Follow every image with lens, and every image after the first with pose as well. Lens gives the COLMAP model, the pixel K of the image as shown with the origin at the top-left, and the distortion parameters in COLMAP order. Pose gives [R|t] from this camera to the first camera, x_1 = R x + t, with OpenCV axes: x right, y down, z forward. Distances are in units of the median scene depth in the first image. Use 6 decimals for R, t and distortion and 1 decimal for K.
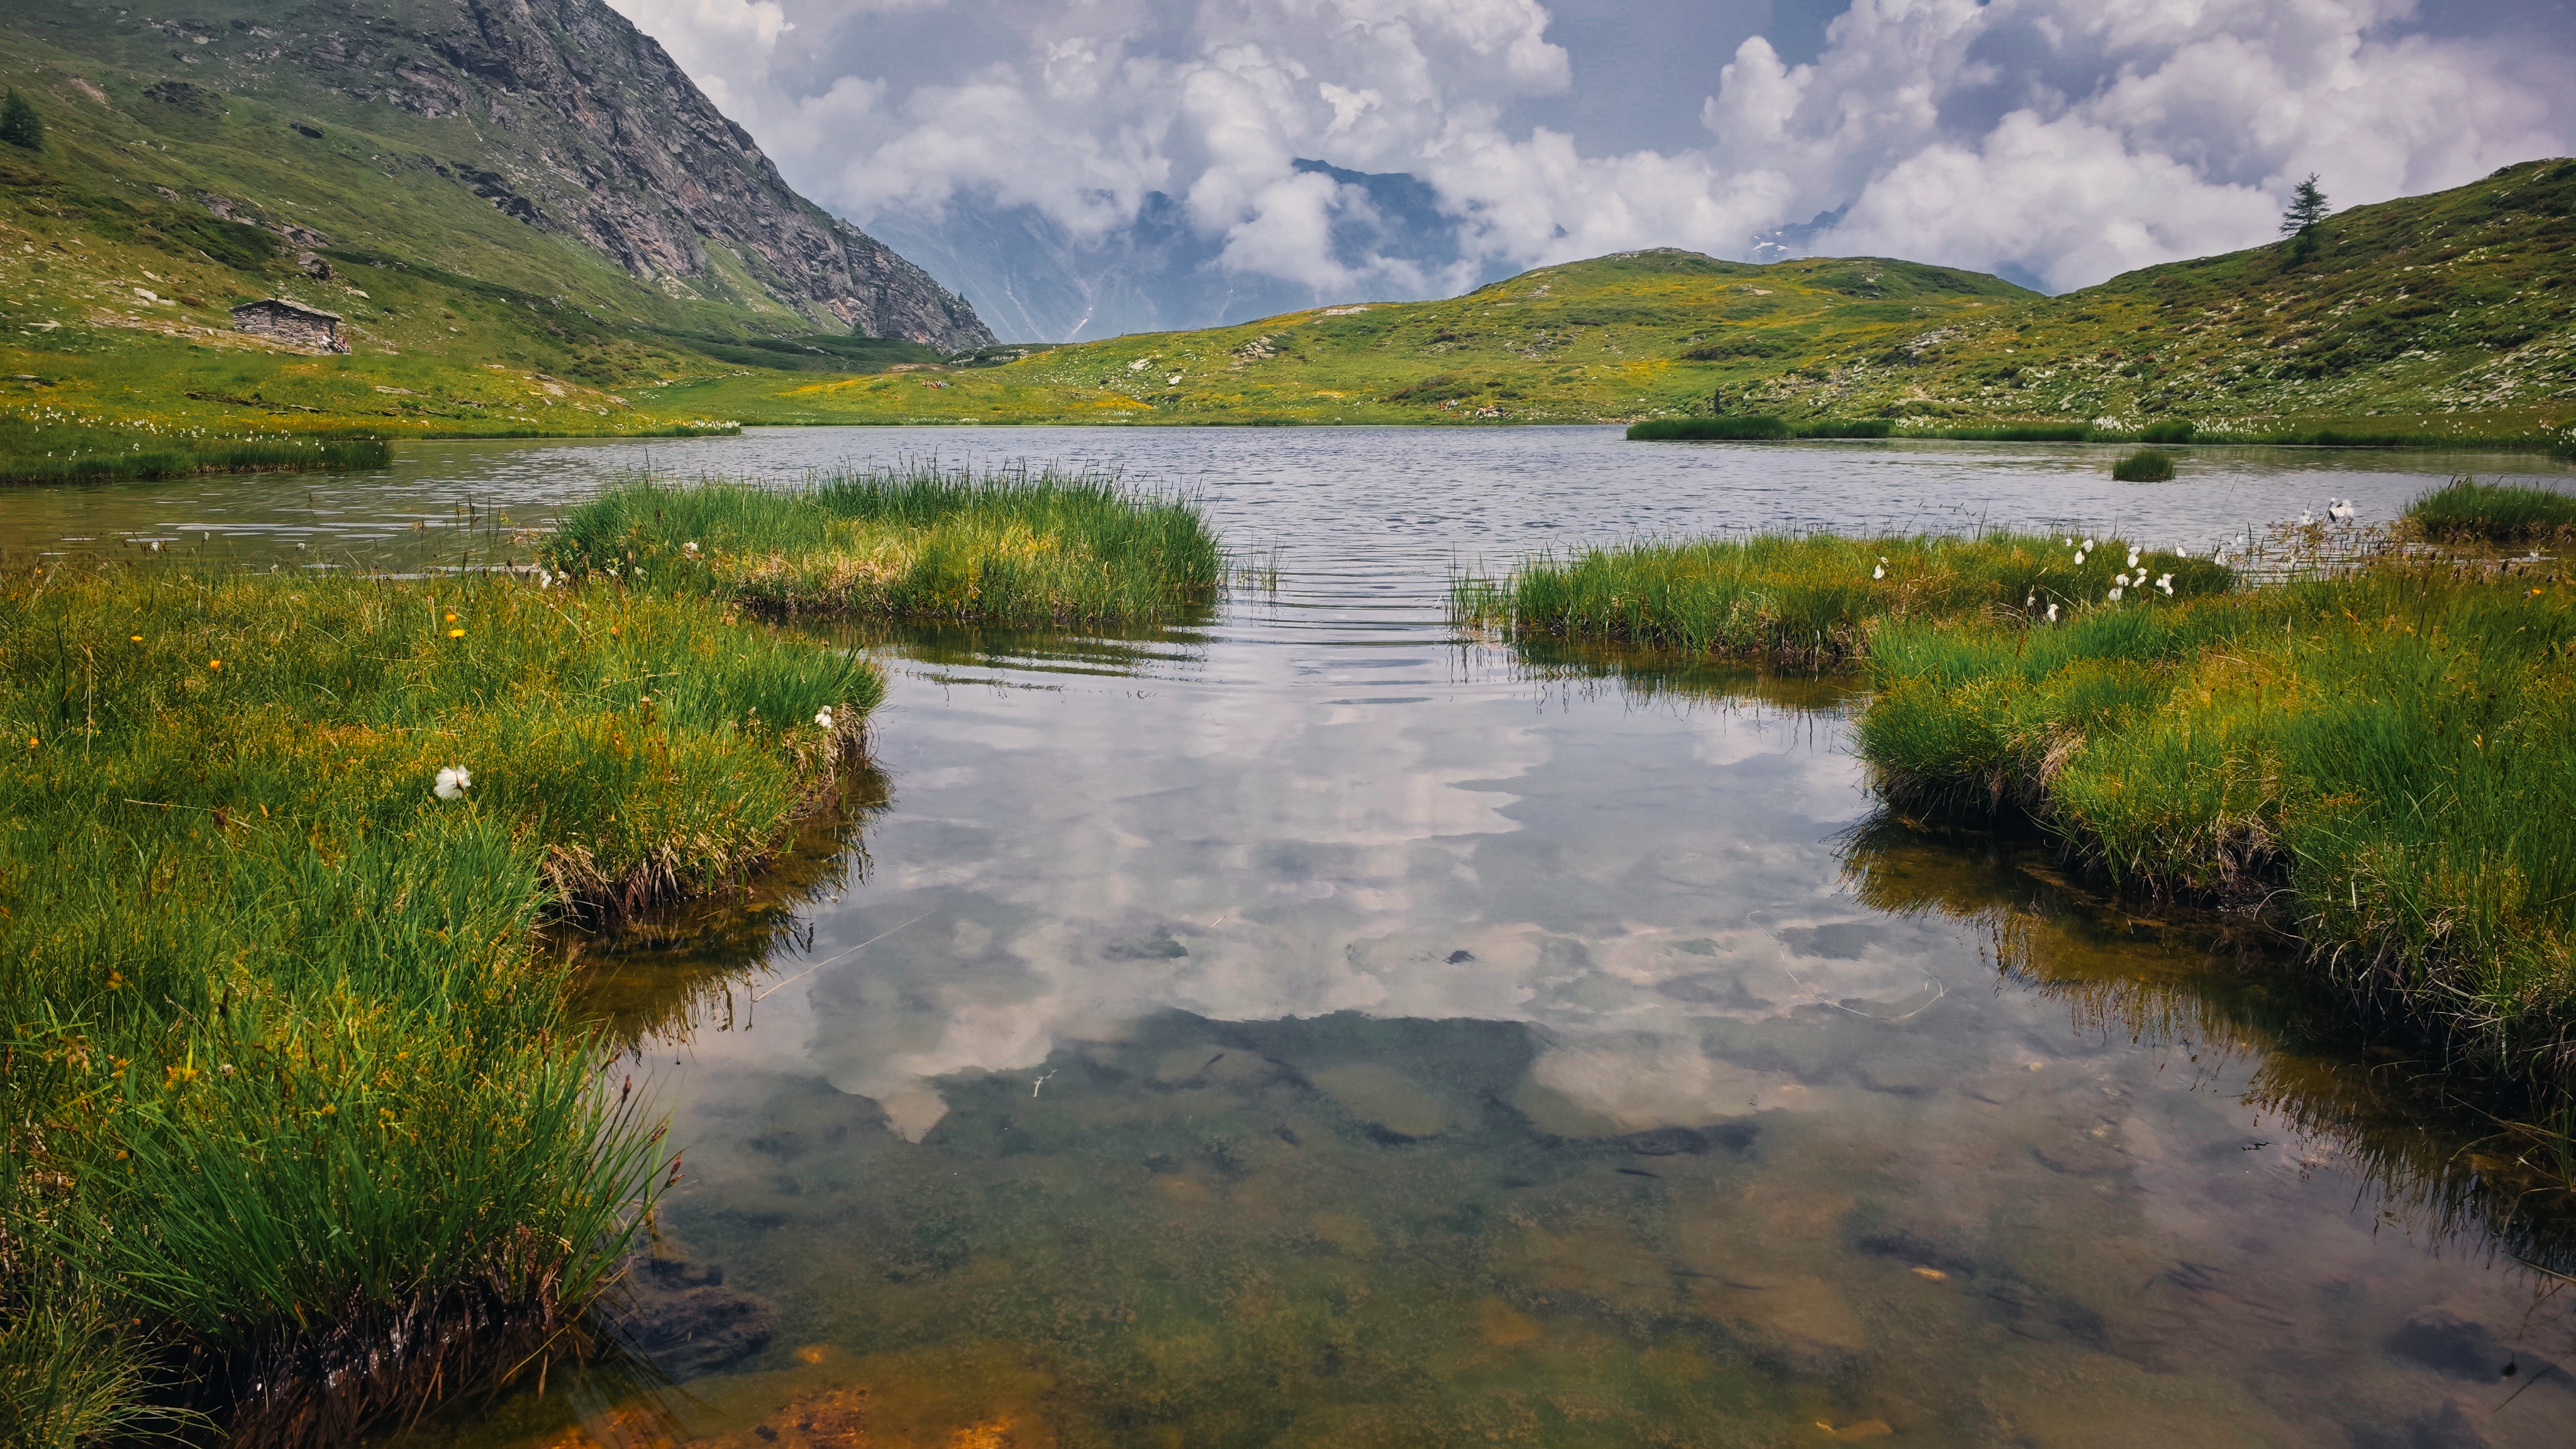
lens RADIAL K [[1736.6, 0, 1244.4], [0, 1736.6, 689.3], [0, 0, 1]] dist [0.043691, -0.038287]
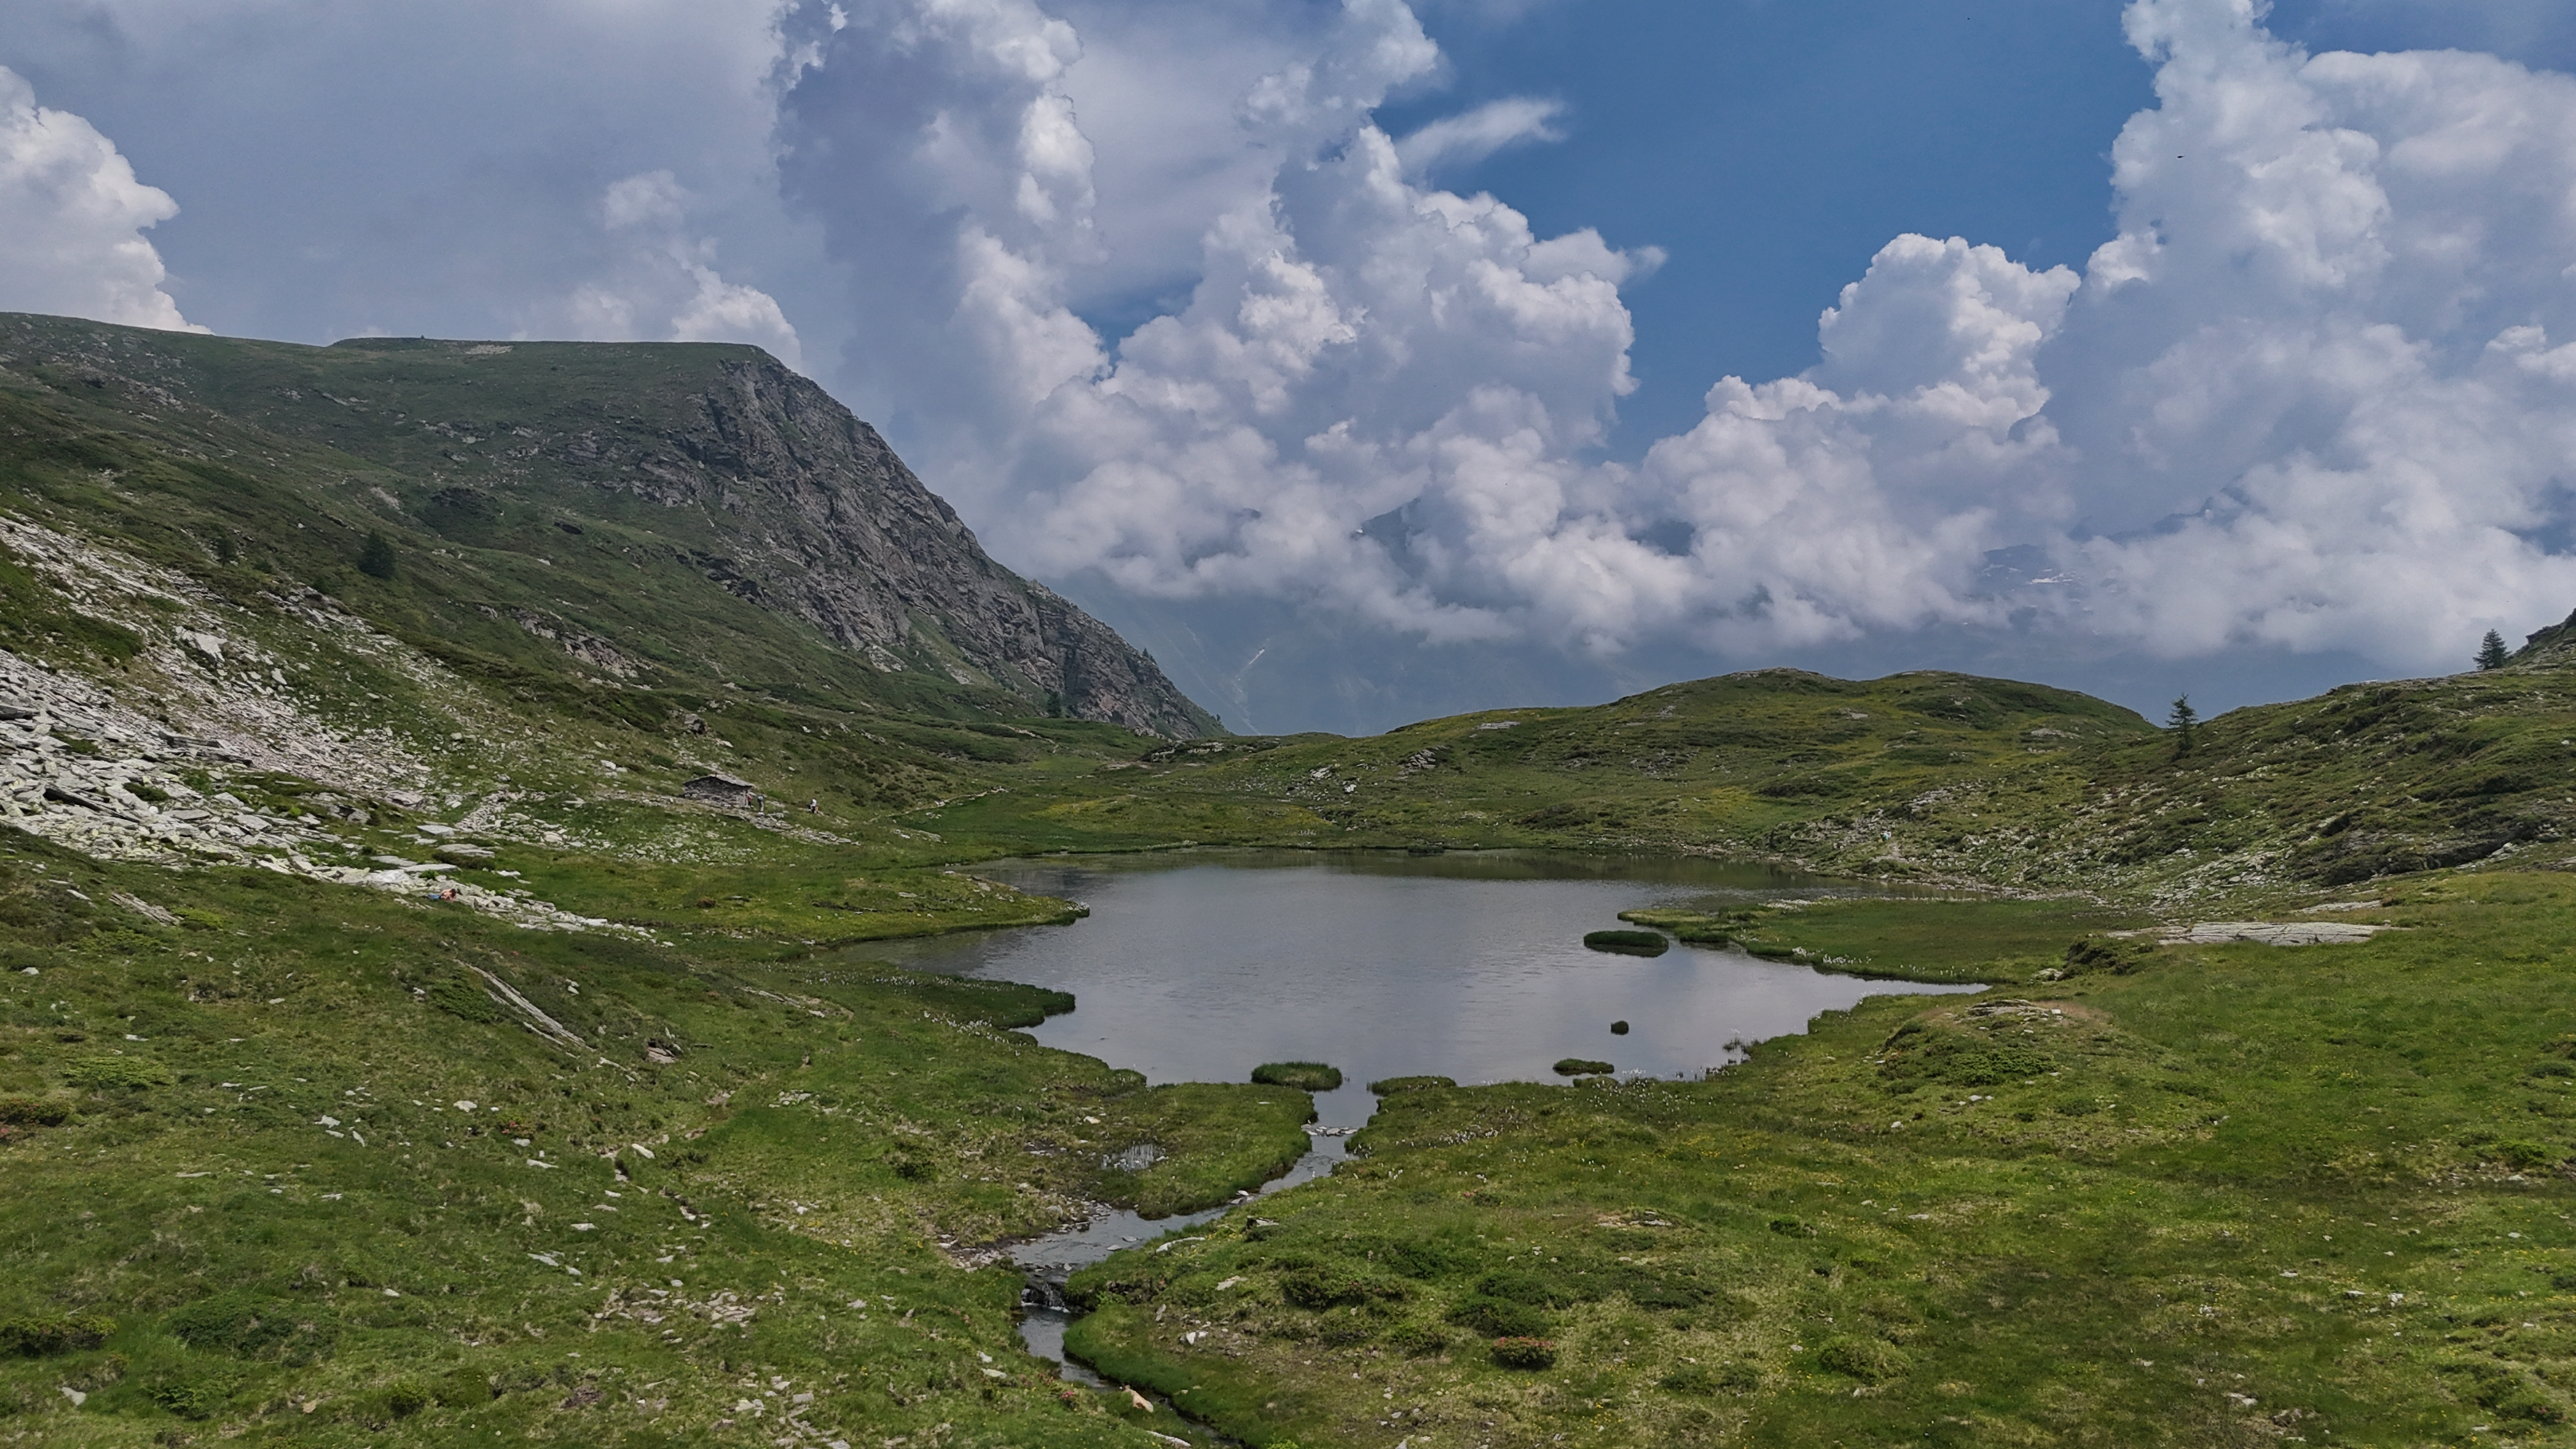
lens RADIAL K [[1905.2, 0, 1288.0], [0, 1905.2, 724.5], [0, 0, 1]] dist [0.151806, -0.322998]
pose [[0.997186, 0.000383, -0.074968, 0.015382], [-0.012640, 0.986530, -0.163093, -0.008795], [0.073896, 0.163581, 0.983758, -0.294532]]
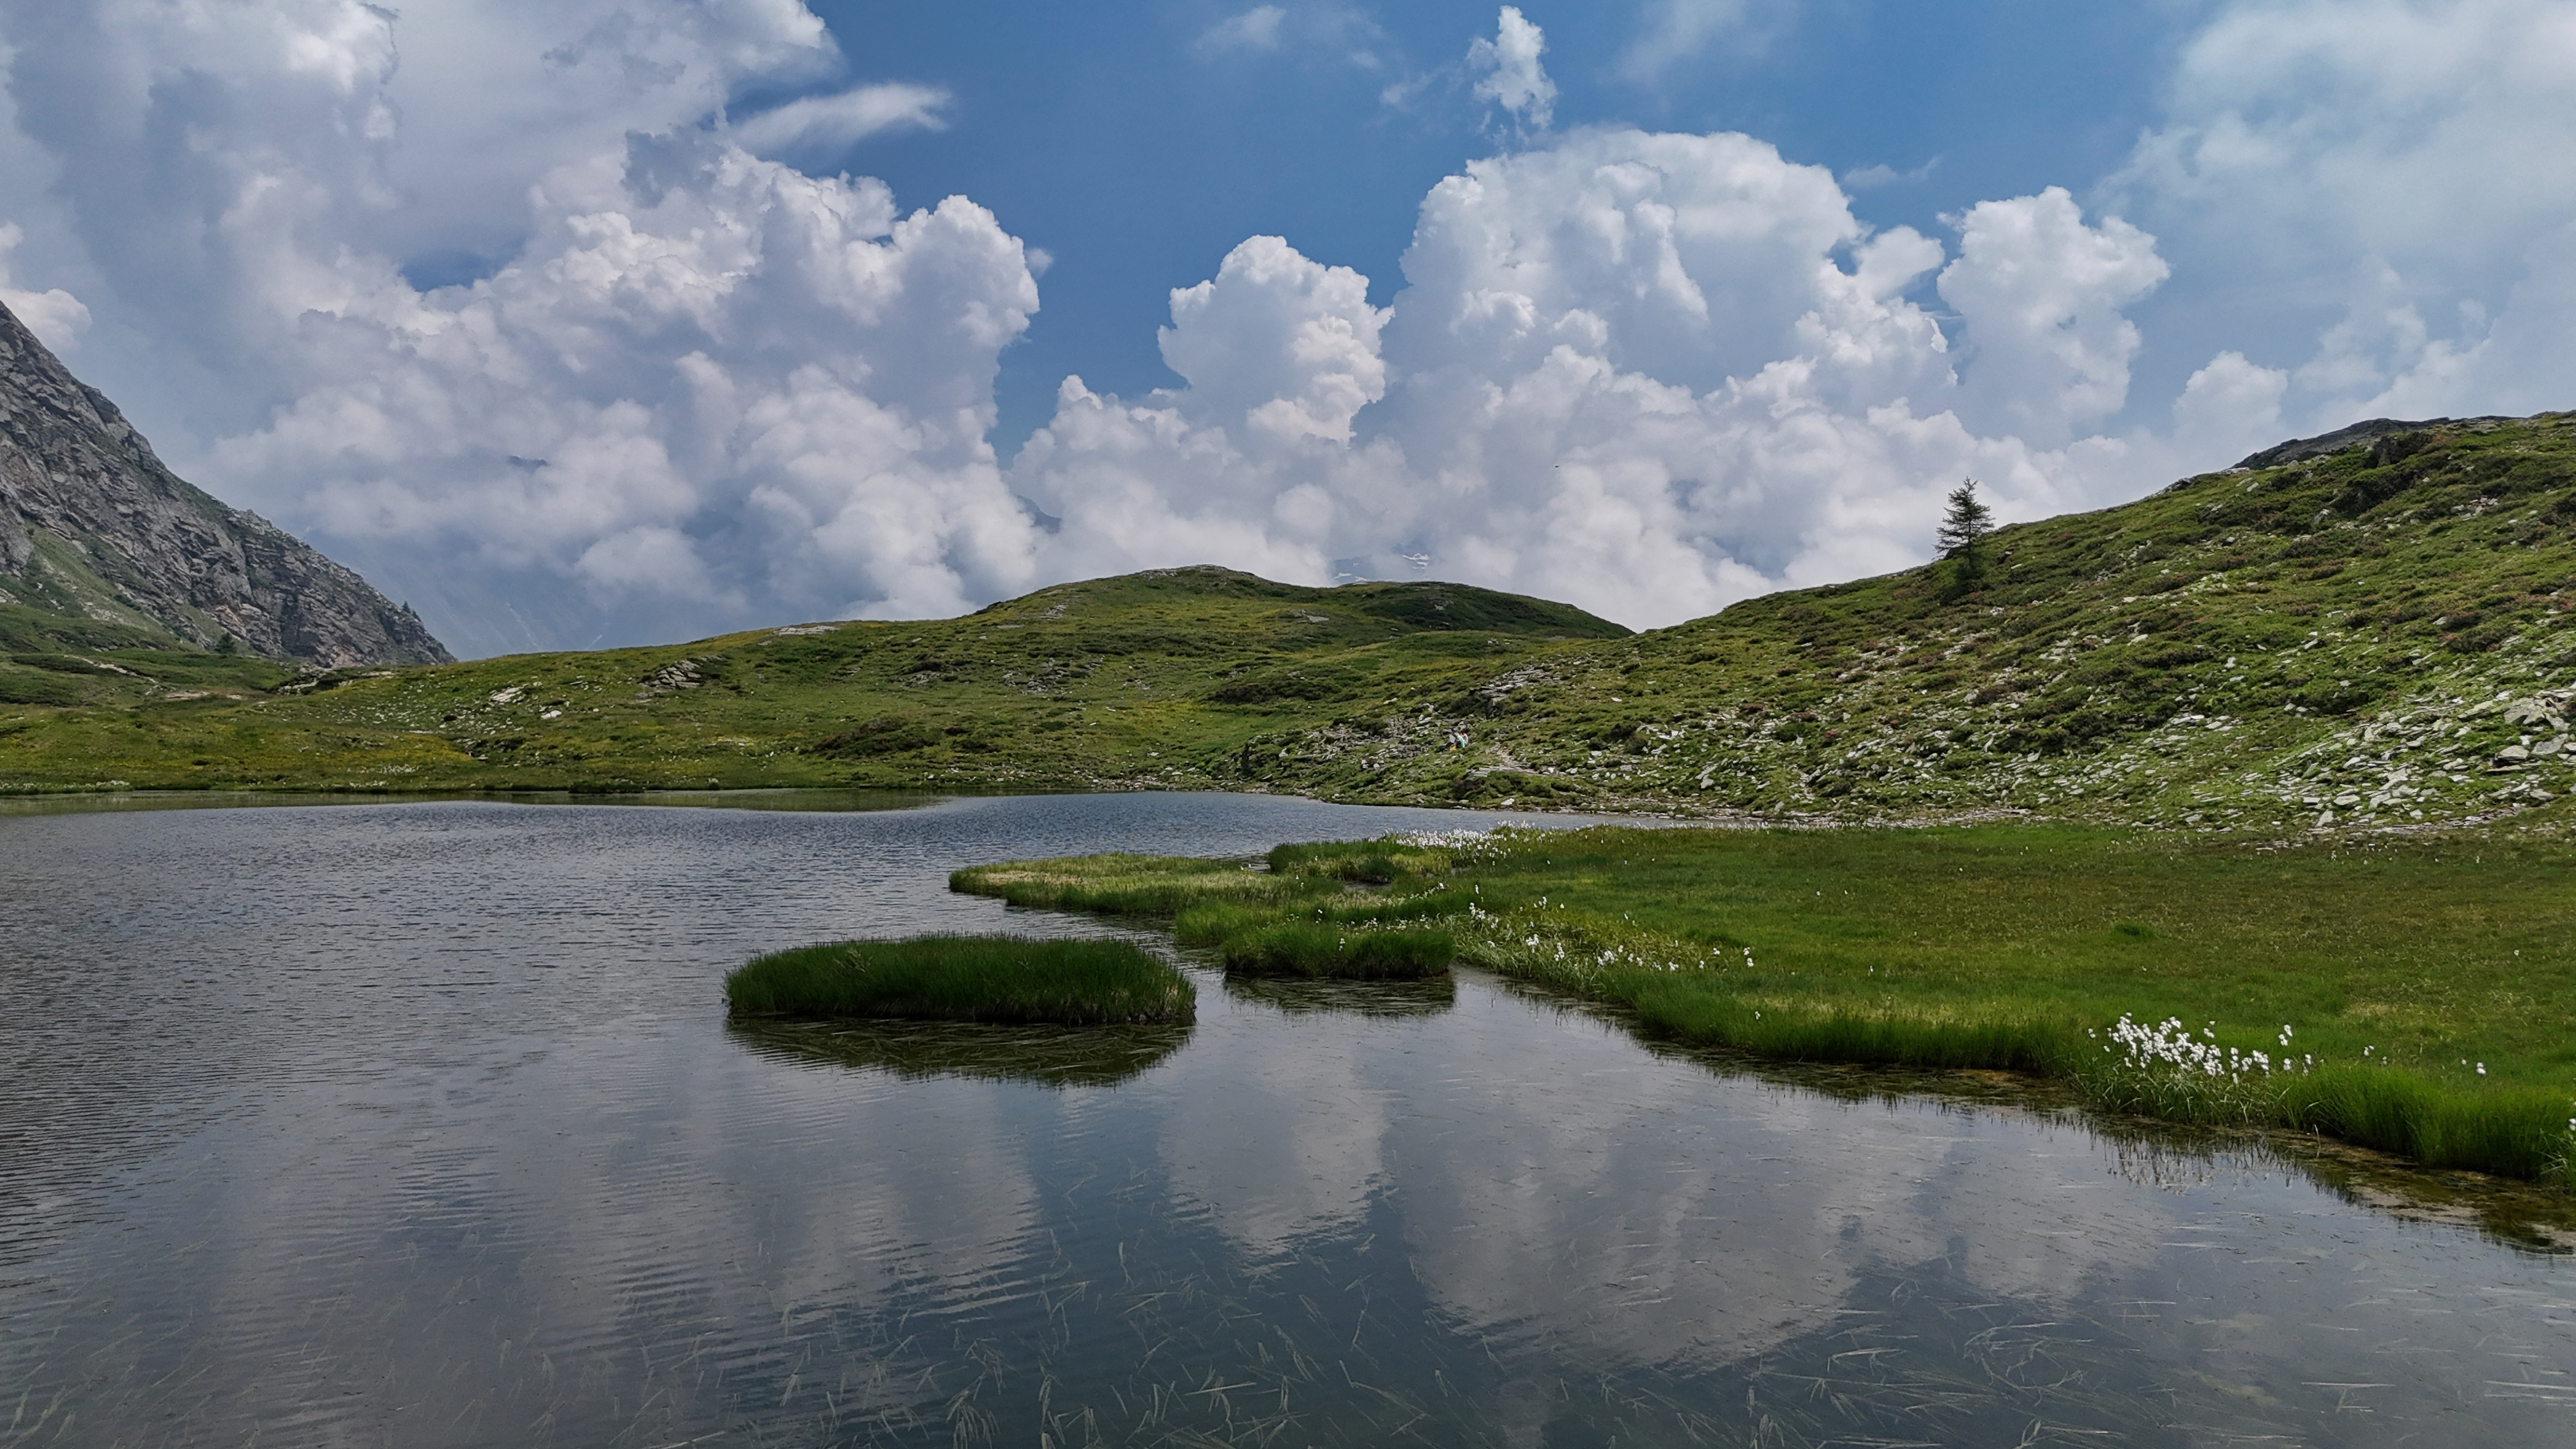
lens RADIAL K [[1864.4, 0, 1288.0], [0, 1864.4, 724.5], [0, 0, 1]] dist [0.084044, -0.085532]
pose [[0.968220, 0.006168, 0.250025, 0.063547], [0.035418, 0.986239, -0.161488, -0.036187], [-0.247581, 0.165211, 0.954677, 0.169187]]
